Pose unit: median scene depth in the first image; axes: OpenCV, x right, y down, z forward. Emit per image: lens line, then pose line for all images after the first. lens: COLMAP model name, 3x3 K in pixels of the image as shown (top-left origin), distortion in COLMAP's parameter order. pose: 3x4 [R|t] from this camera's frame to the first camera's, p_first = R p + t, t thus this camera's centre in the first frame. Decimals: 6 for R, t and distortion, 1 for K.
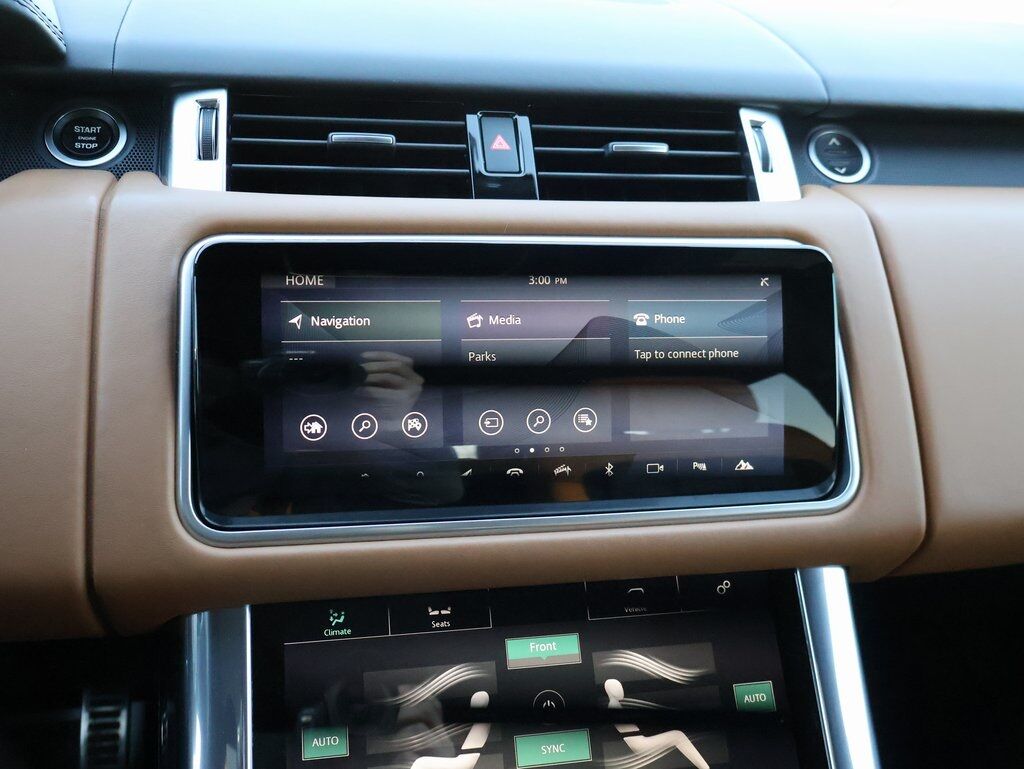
lens RADIAL K [[959.9, 0, 512.0], [0, 959.9, 384.5], [0, 0, 1]] dist [-0.005913, 0.012068]
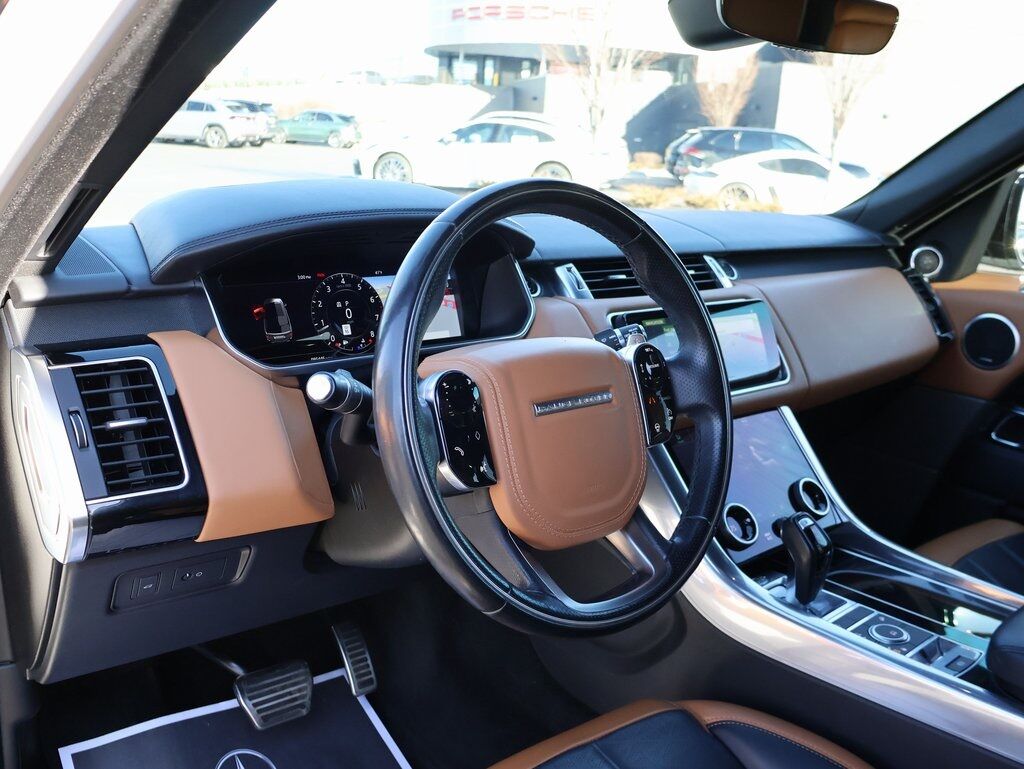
lens RADIAL K [[959.9, 0, 512.0], [0, 959.9, 384.5], [0, 0, 1]] dist [-0.005913, 0.012068]
pose [[0.864963, -0.140092, 0.481884, -1.620251], [0.210873, 0.972818, -0.095693, 0.214090], [-0.455380, 0.184388, 0.870994, -1.062967]]
